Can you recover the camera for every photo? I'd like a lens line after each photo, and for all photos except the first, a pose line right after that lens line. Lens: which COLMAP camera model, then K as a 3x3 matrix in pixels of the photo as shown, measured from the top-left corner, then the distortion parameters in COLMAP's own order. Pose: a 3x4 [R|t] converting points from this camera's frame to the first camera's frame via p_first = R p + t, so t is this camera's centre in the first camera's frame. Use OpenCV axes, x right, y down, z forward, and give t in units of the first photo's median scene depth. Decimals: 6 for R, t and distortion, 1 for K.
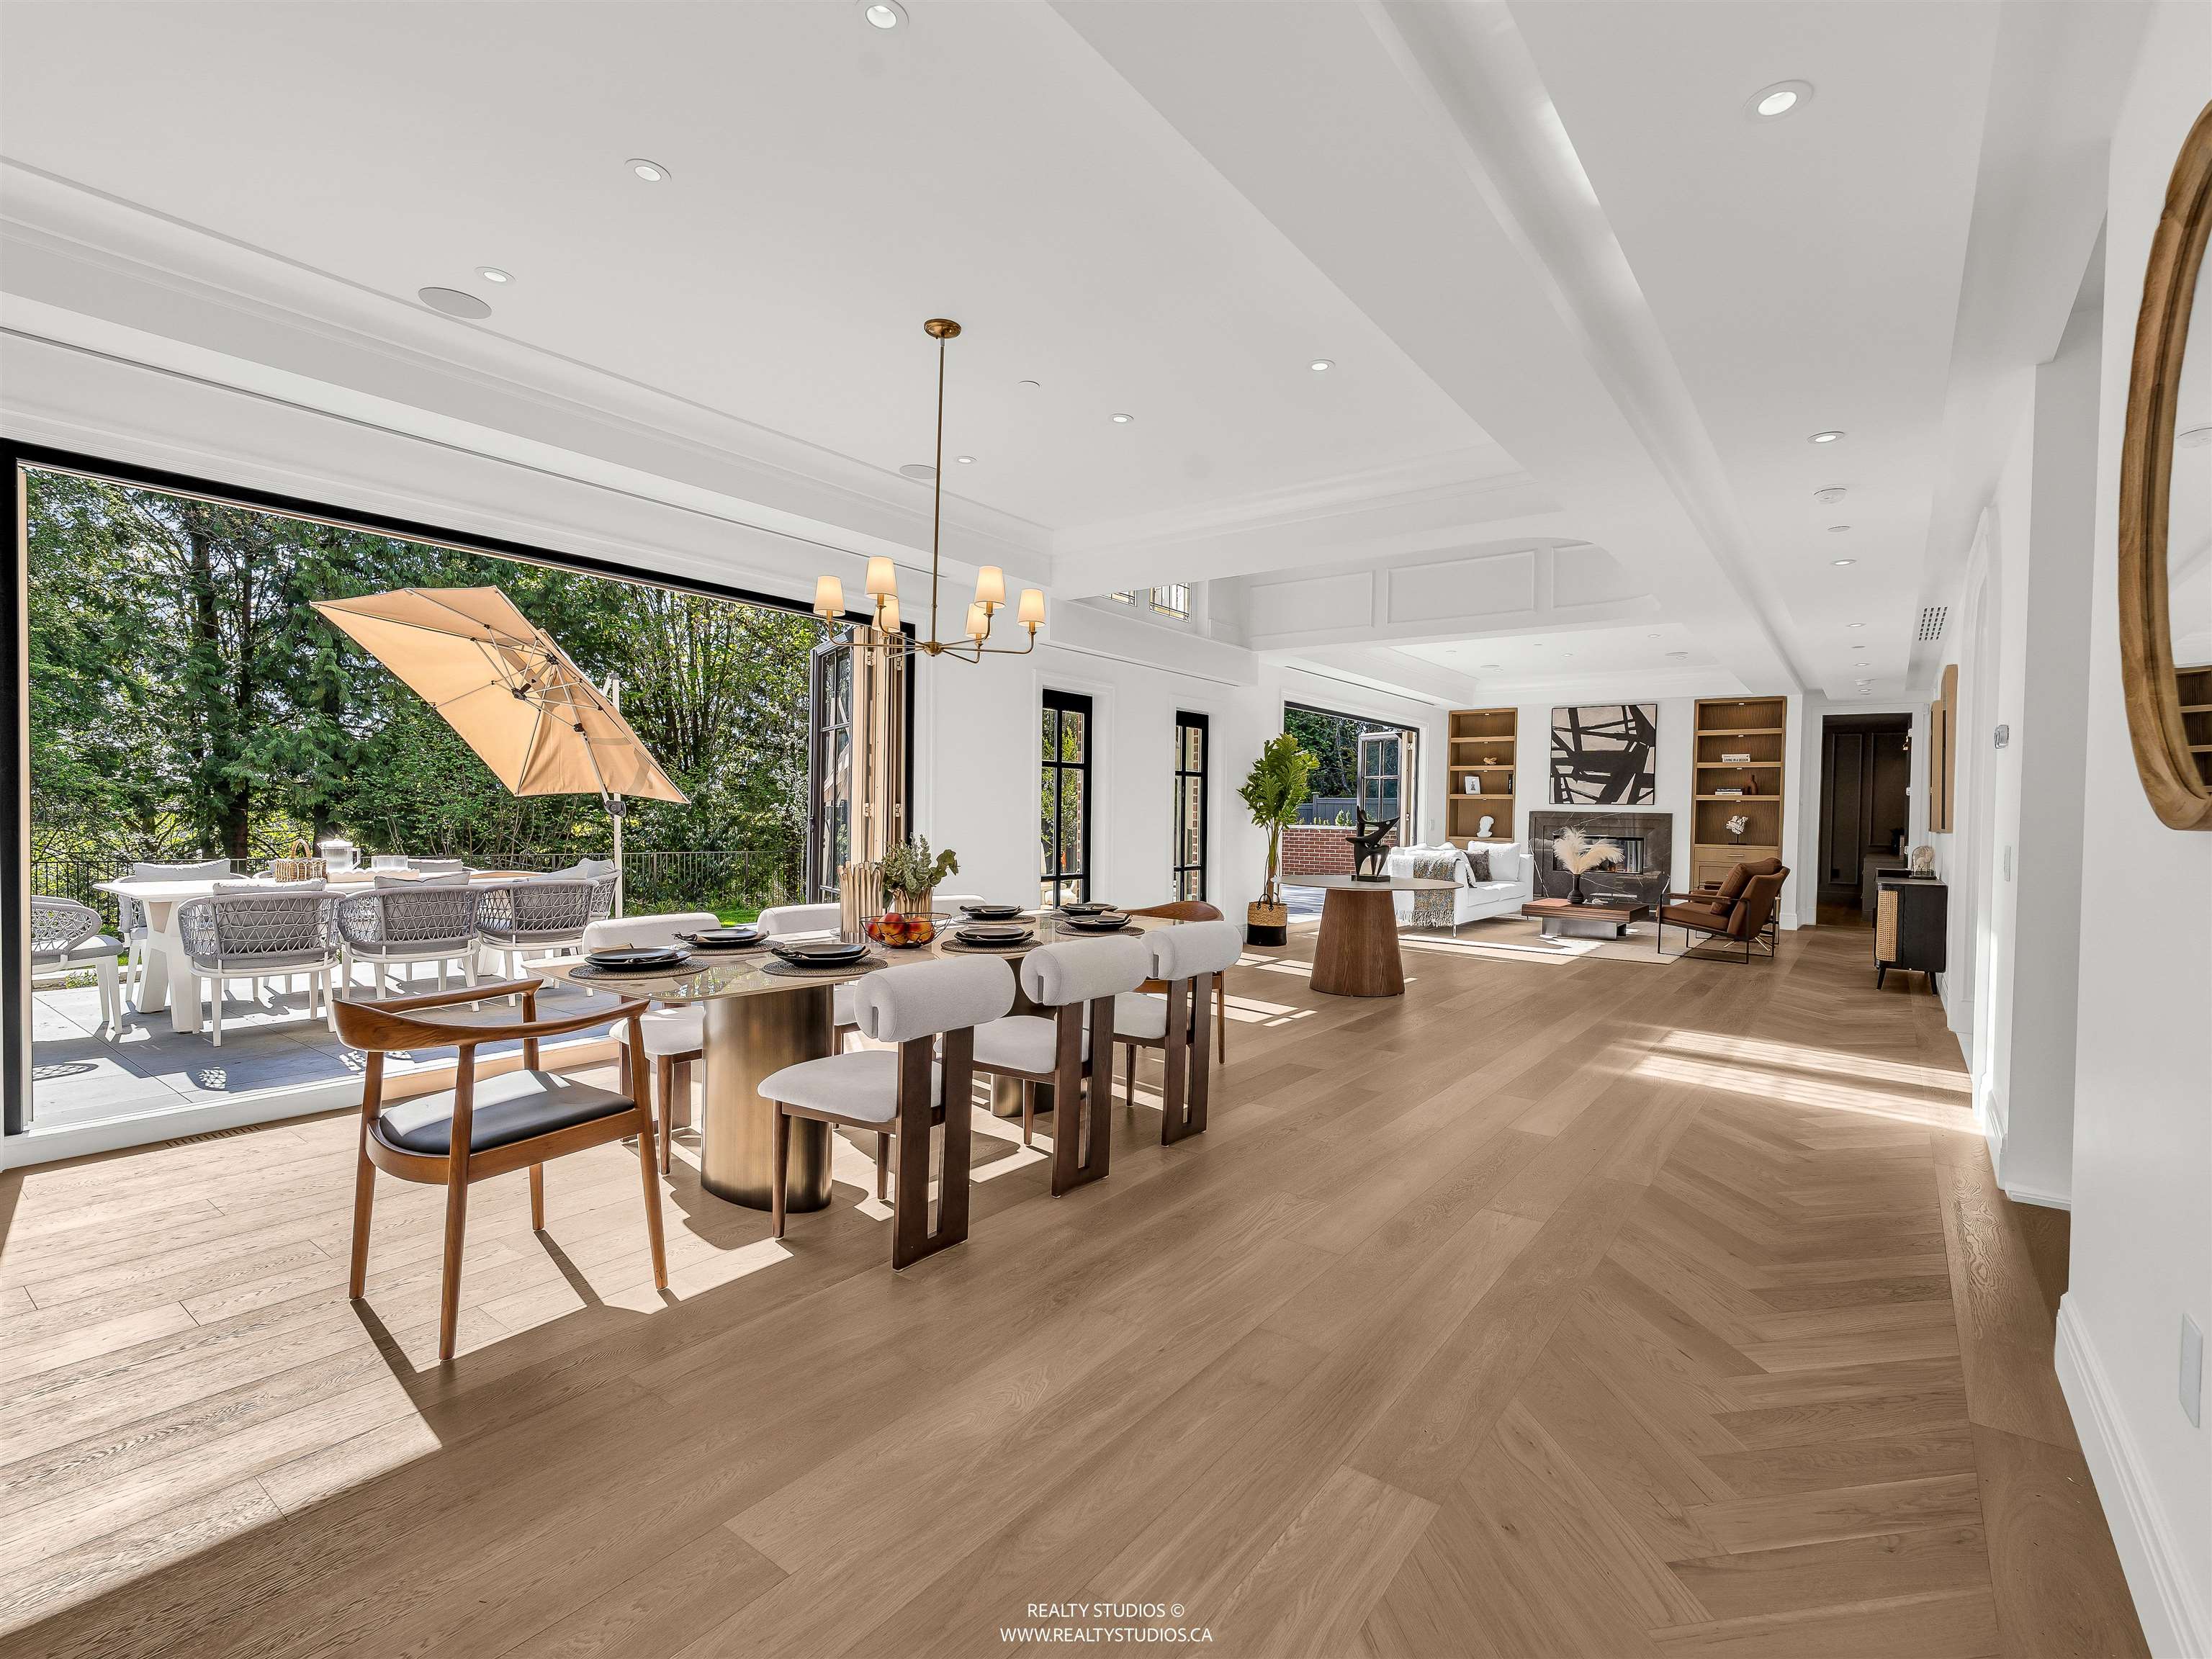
lens RADIAL K [[1018.5, 0, 1155.2], [0, 1018.5, 835.9], [0, 0, 1]] dist [-0.001357, 0.001583]
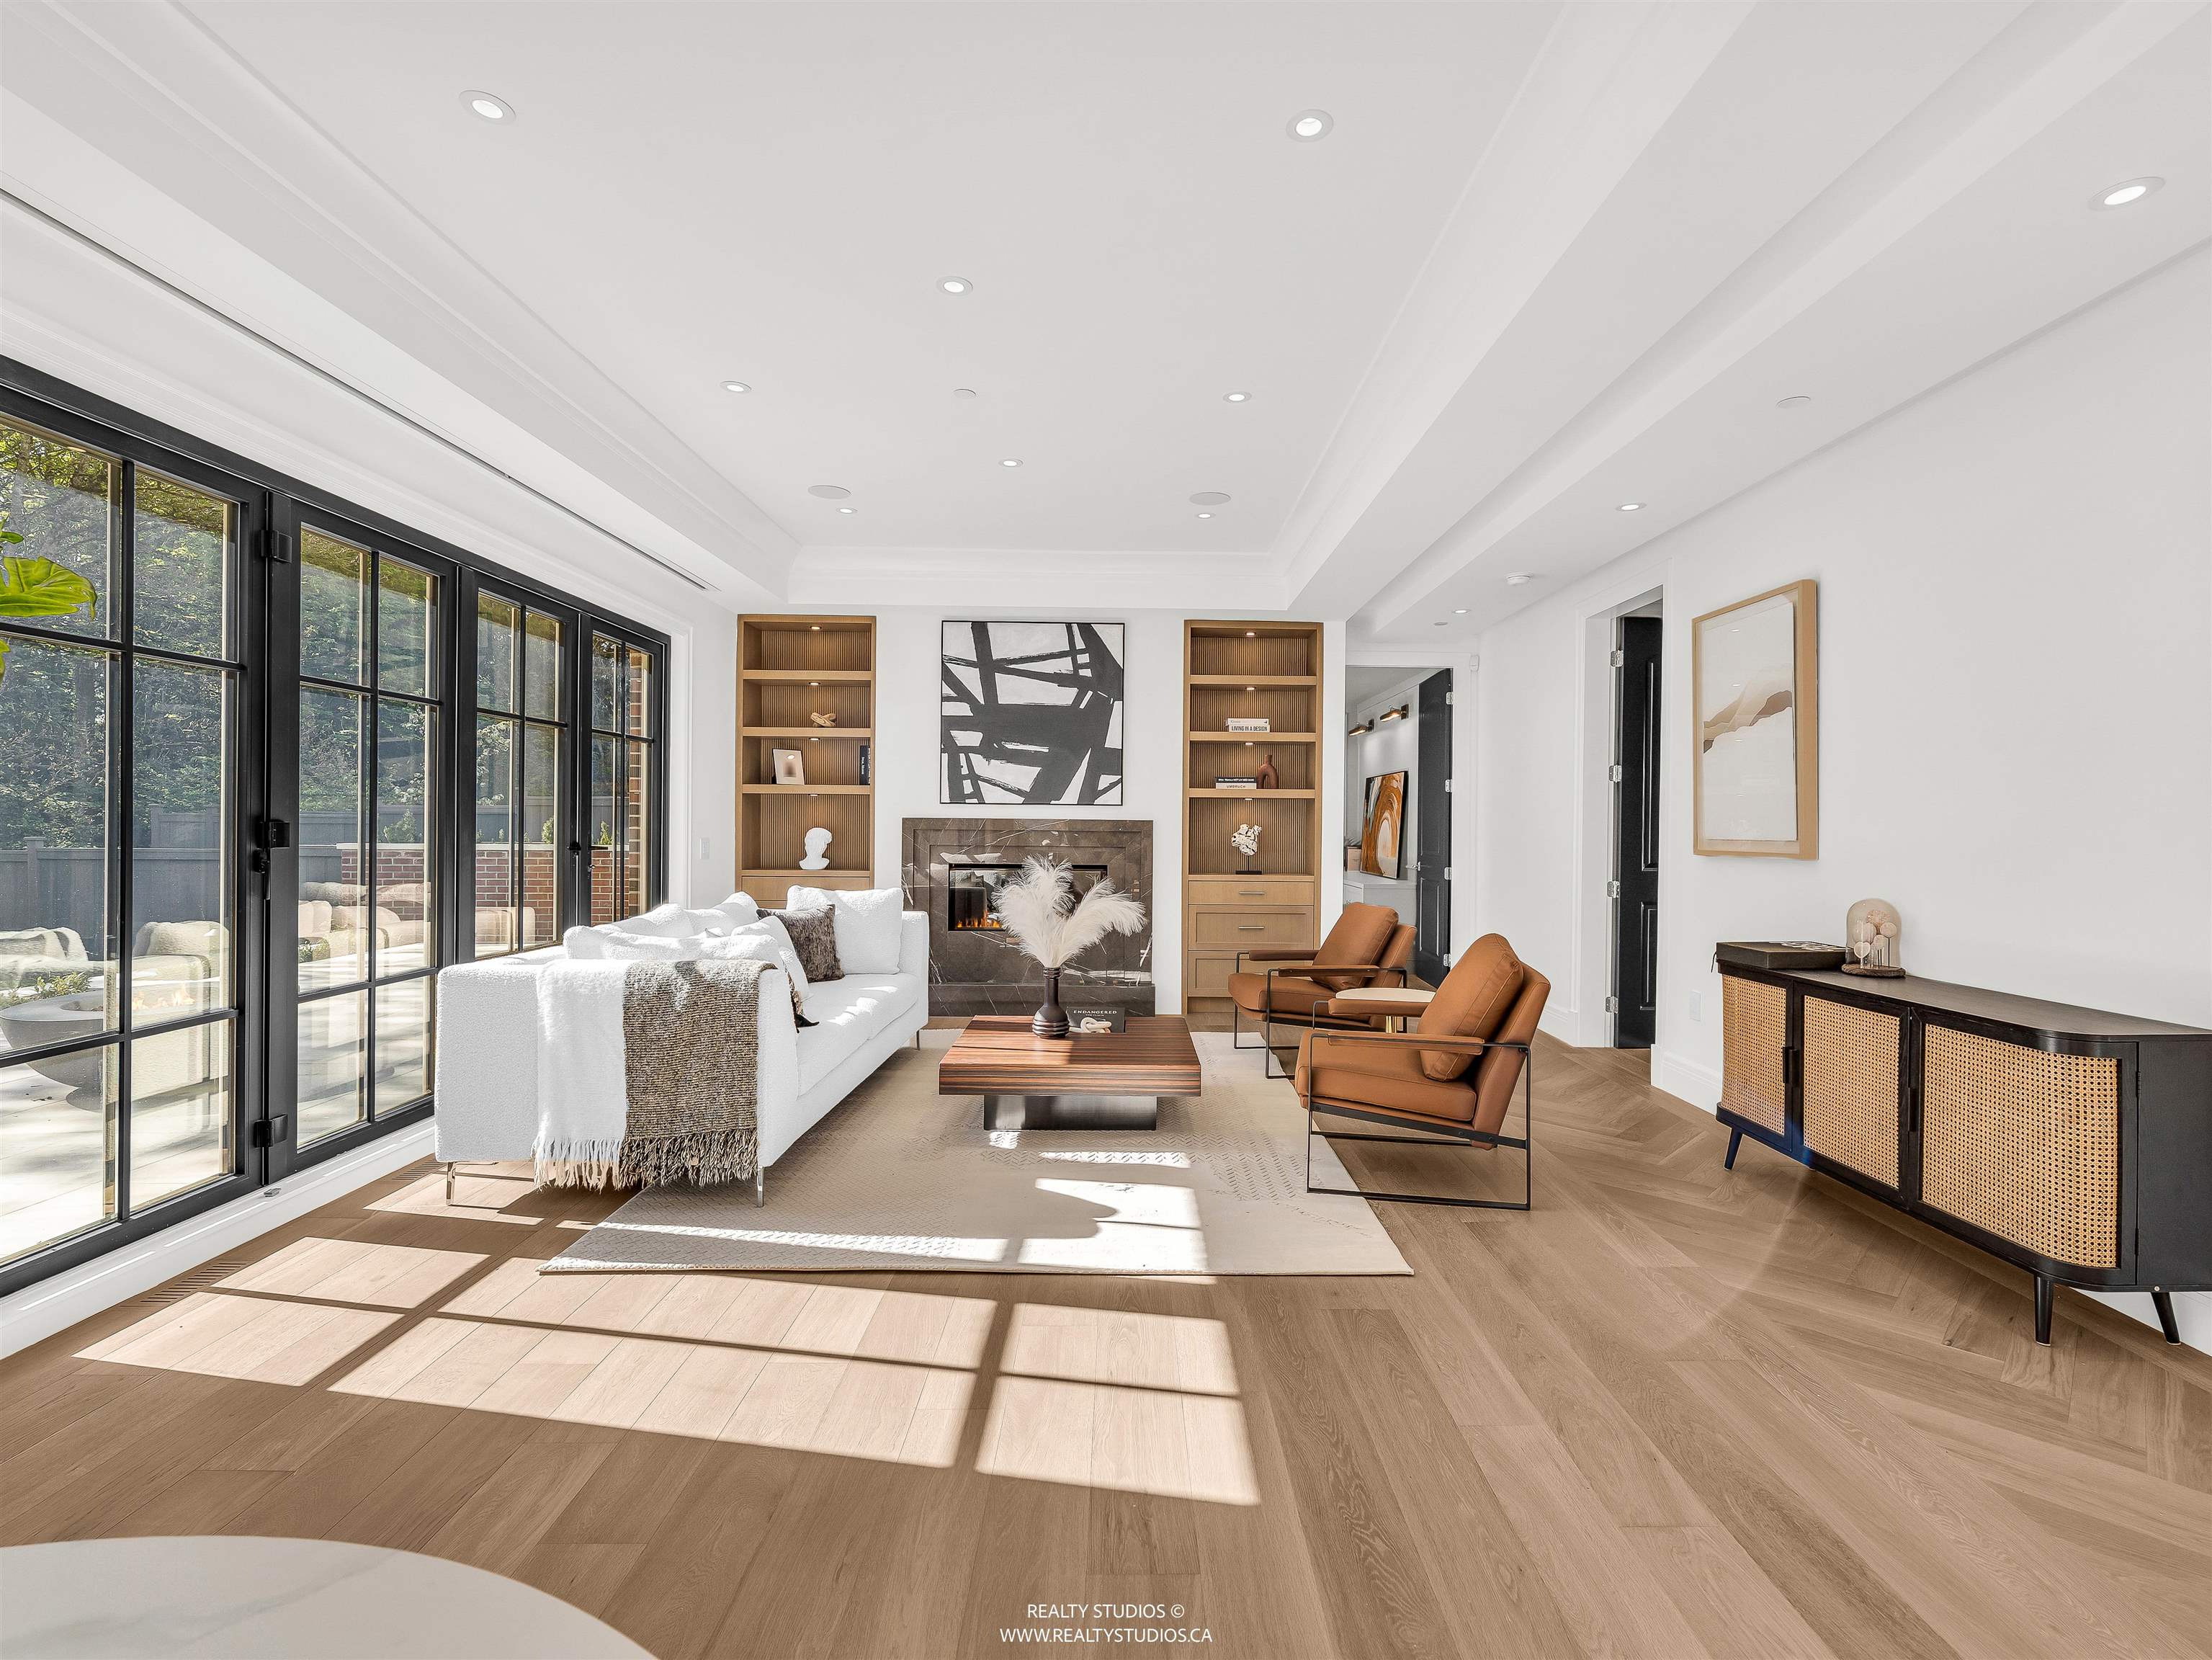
lens RADIAL K [[1018.6, 0, 1123.0], [0, 1018.6, 828.4], [0, 0, 1]] dist [-0.001357, 0.001583]
pose [[0.805321, -0.010730, 0.592742, 0.163800], [0.018045, 0.999817, -0.006417, -0.014653], [-0.592565, 0.015864, 0.805367, 0.558783]]
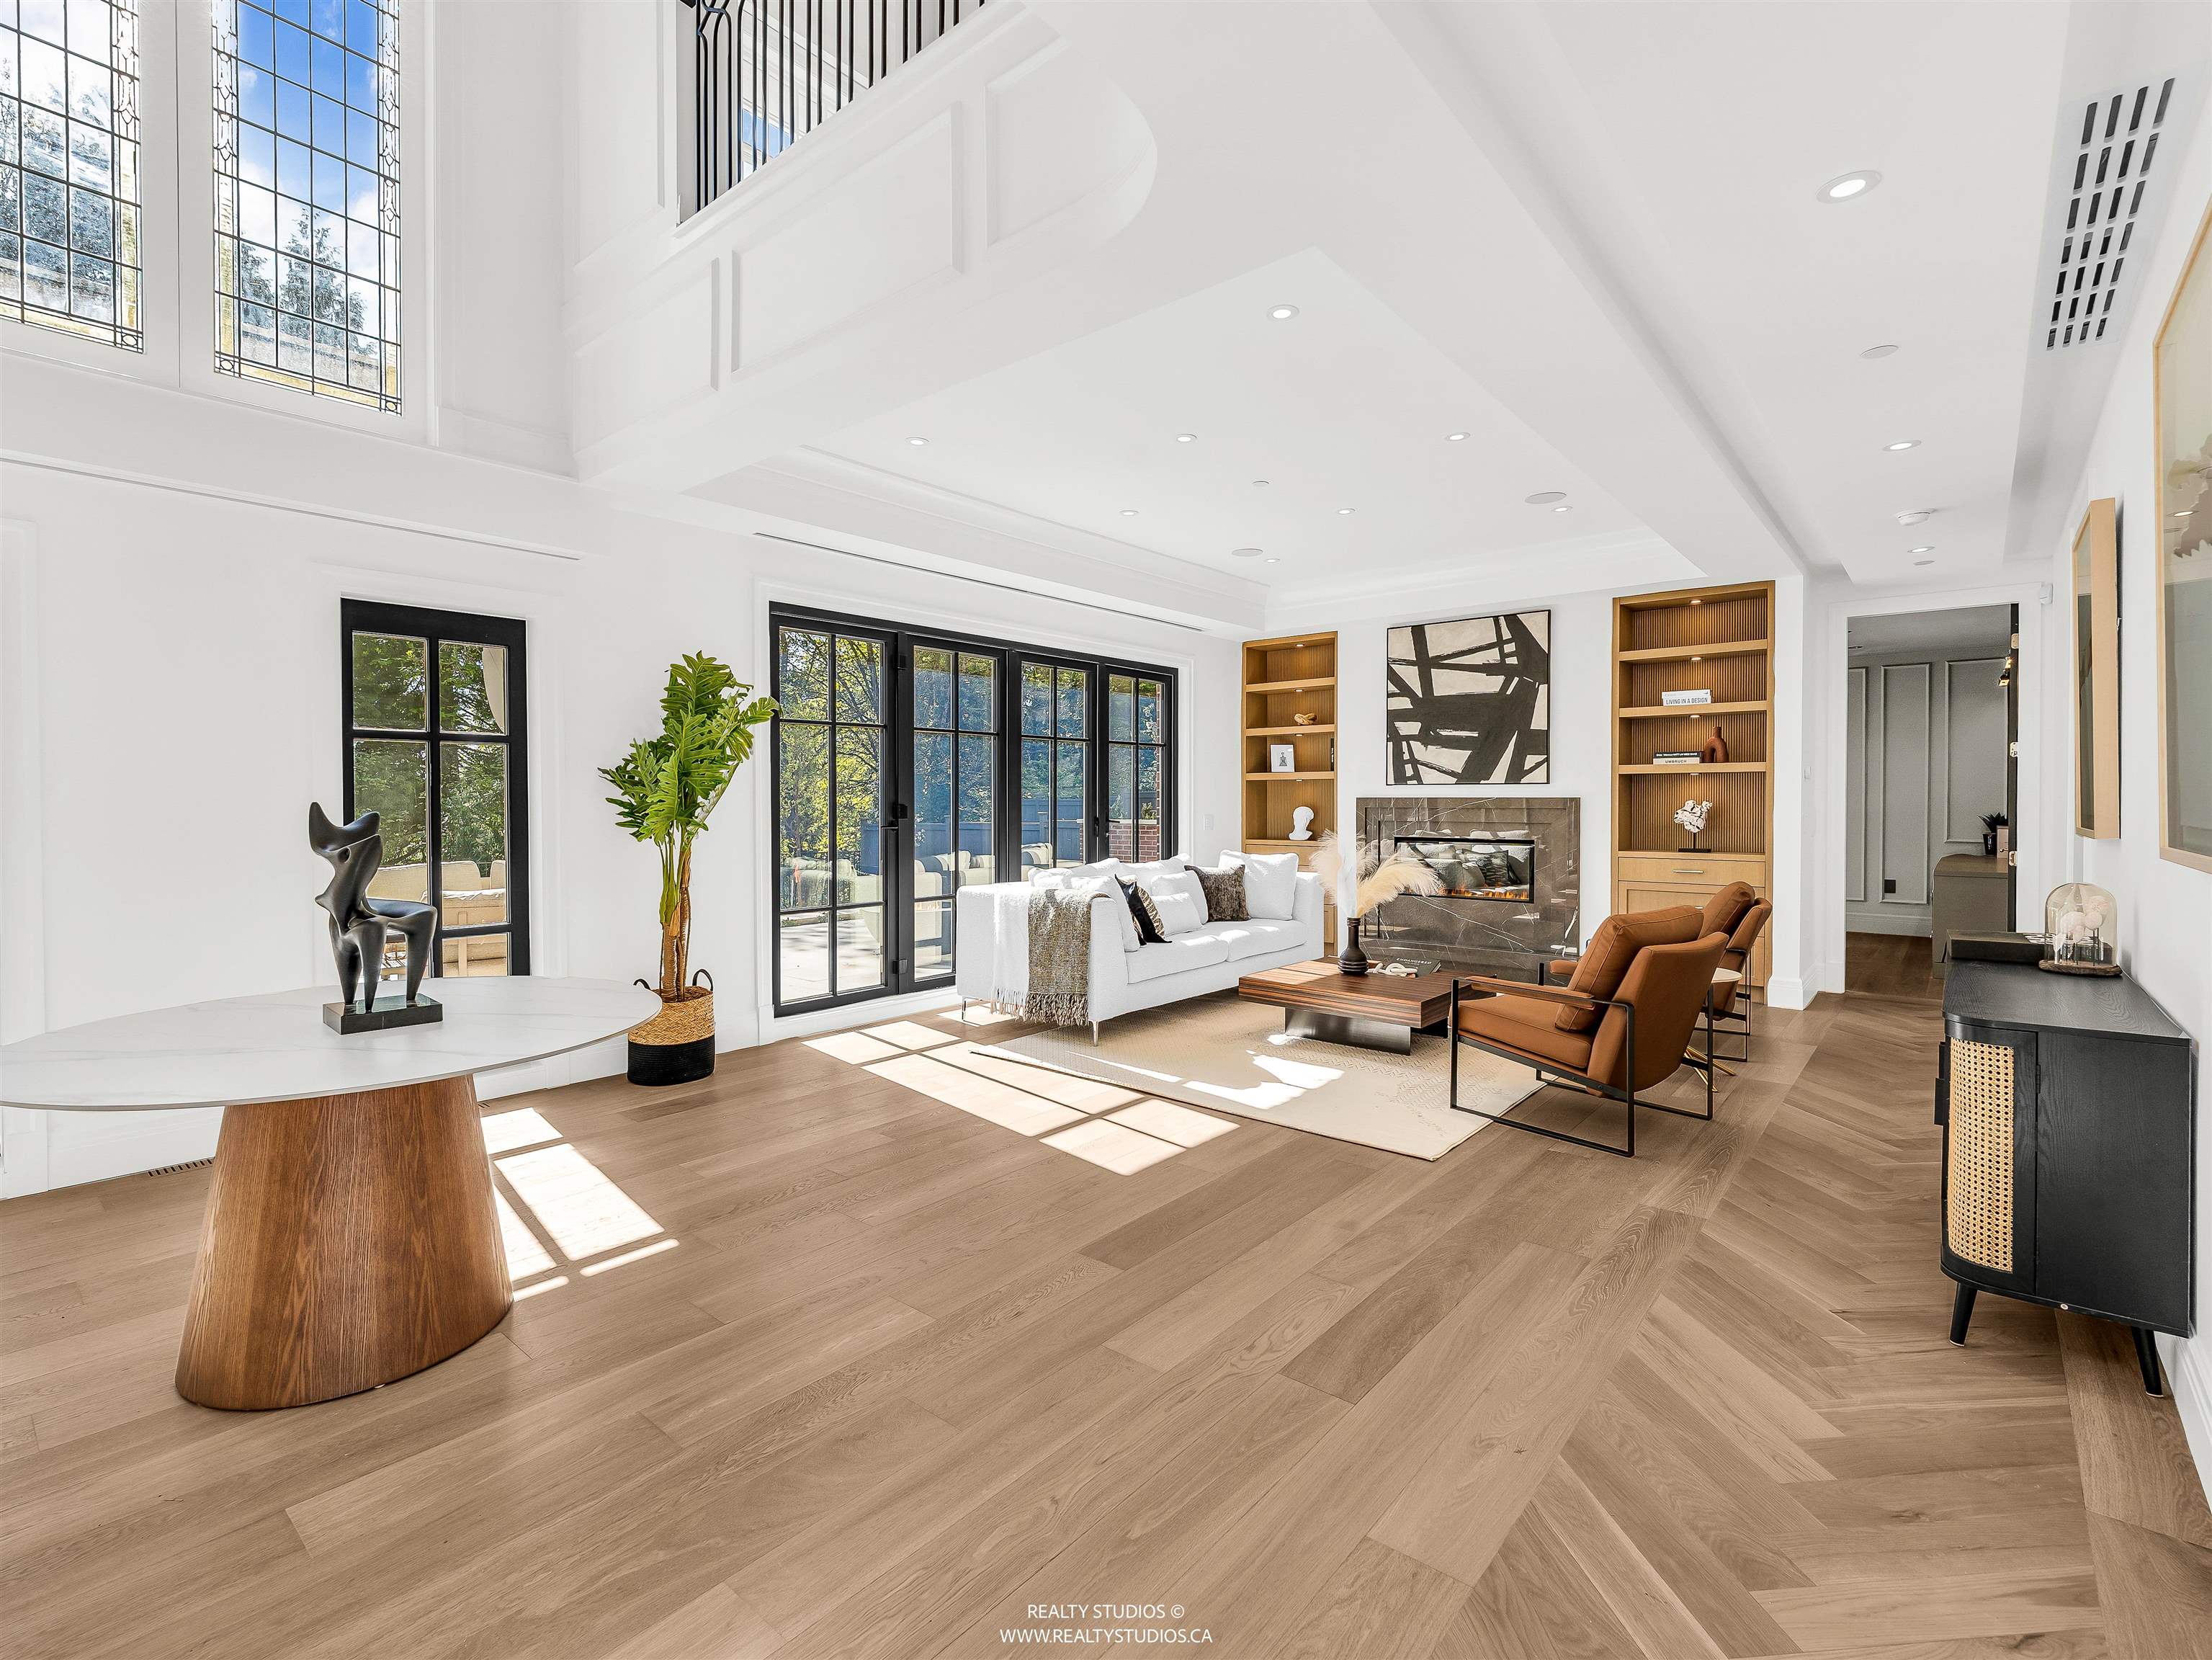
lens RADIAL K [[1018.6, 0, 1120.9], [0, 1018.6, 811.8], [0, 0, 1]] dist [-0.001357, 0.001583]
pose [[0.996935, -0.016802, -0.076413, 0.292247], [0.015835, 0.999787, -0.013241, -0.010650], [0.076620, 0.011990, 0.996988, 0.404845]]
